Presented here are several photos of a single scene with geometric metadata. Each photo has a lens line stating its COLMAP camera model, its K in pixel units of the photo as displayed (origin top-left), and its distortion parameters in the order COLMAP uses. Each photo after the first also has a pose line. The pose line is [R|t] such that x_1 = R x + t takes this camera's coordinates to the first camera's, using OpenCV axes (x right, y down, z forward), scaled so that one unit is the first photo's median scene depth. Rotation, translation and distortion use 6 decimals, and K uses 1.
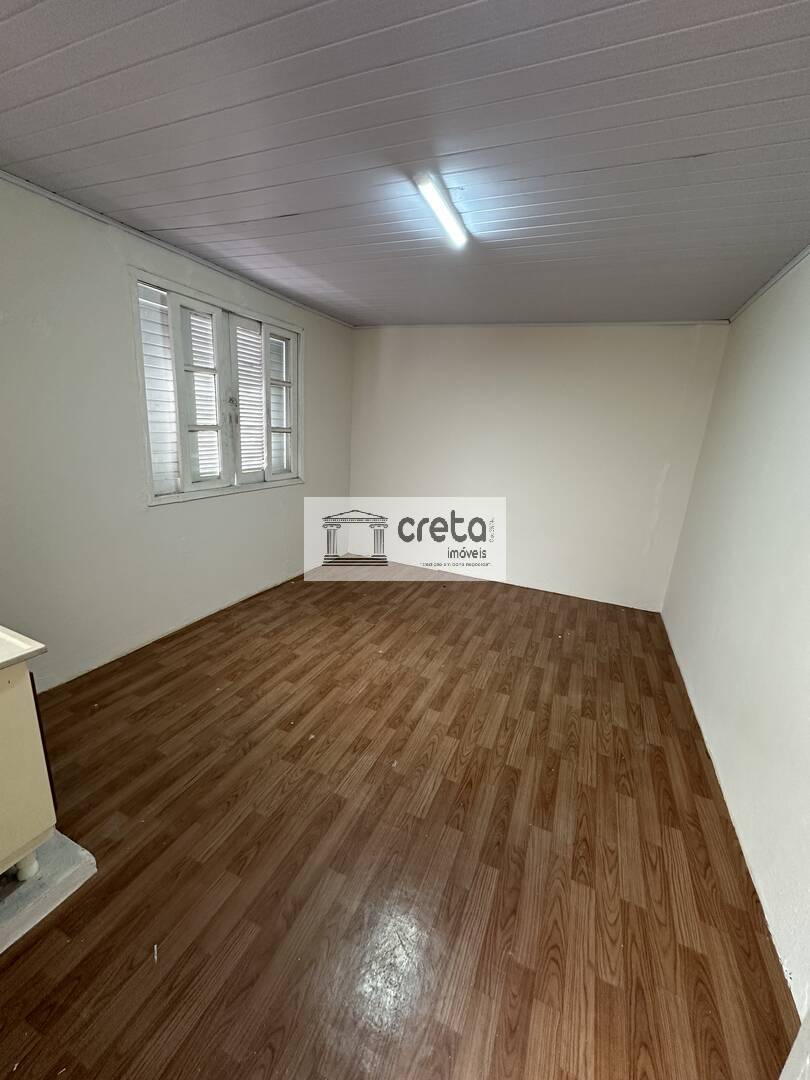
lens RADIAL K [[430.7, 0, 405.8], [0, 430.7, 538.9], [0, 0, 1]] dist [0.002446, 0.000149]
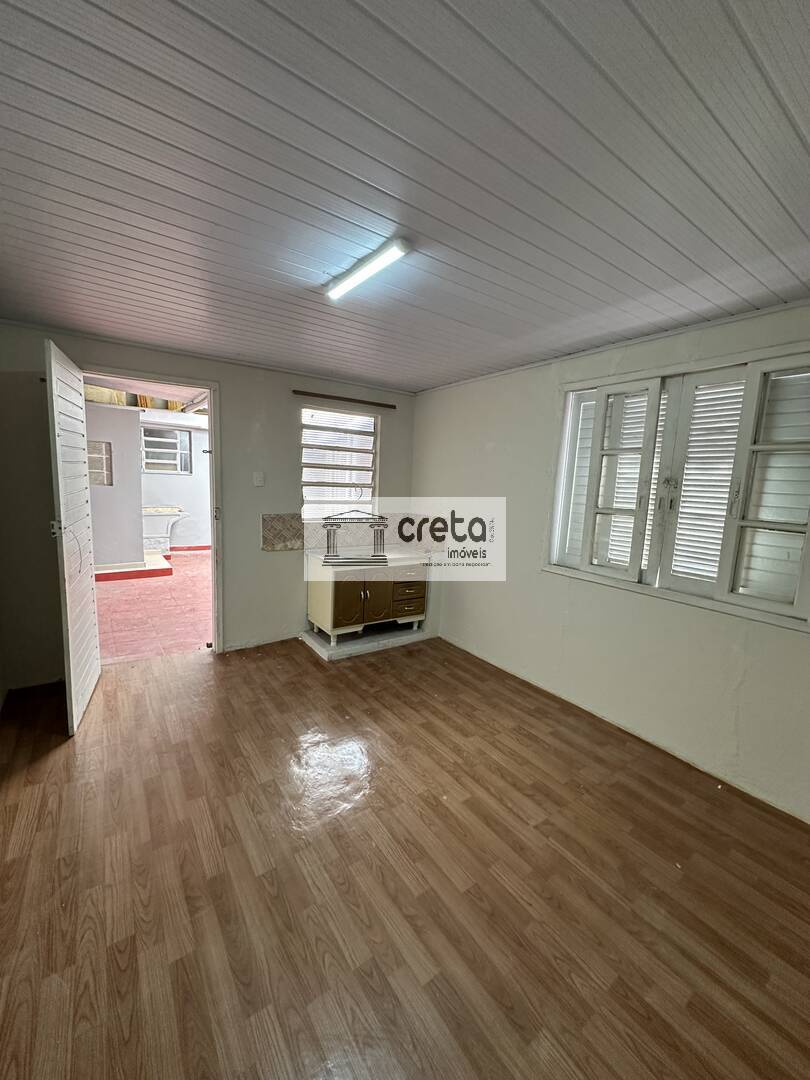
lens RADIAL K [[430.7, 0, 406.0], [0, 430.7, 538.8], [0, 0, 1]] dist [0.002446, 0.000149]
pose [[-0.515475, 0.030281, -0.856369, 0.573370], [-0.292538, 0.933116, 0.209082, -0.271183], [0.805424, 0.358297, -0.472140, 1.122344]]
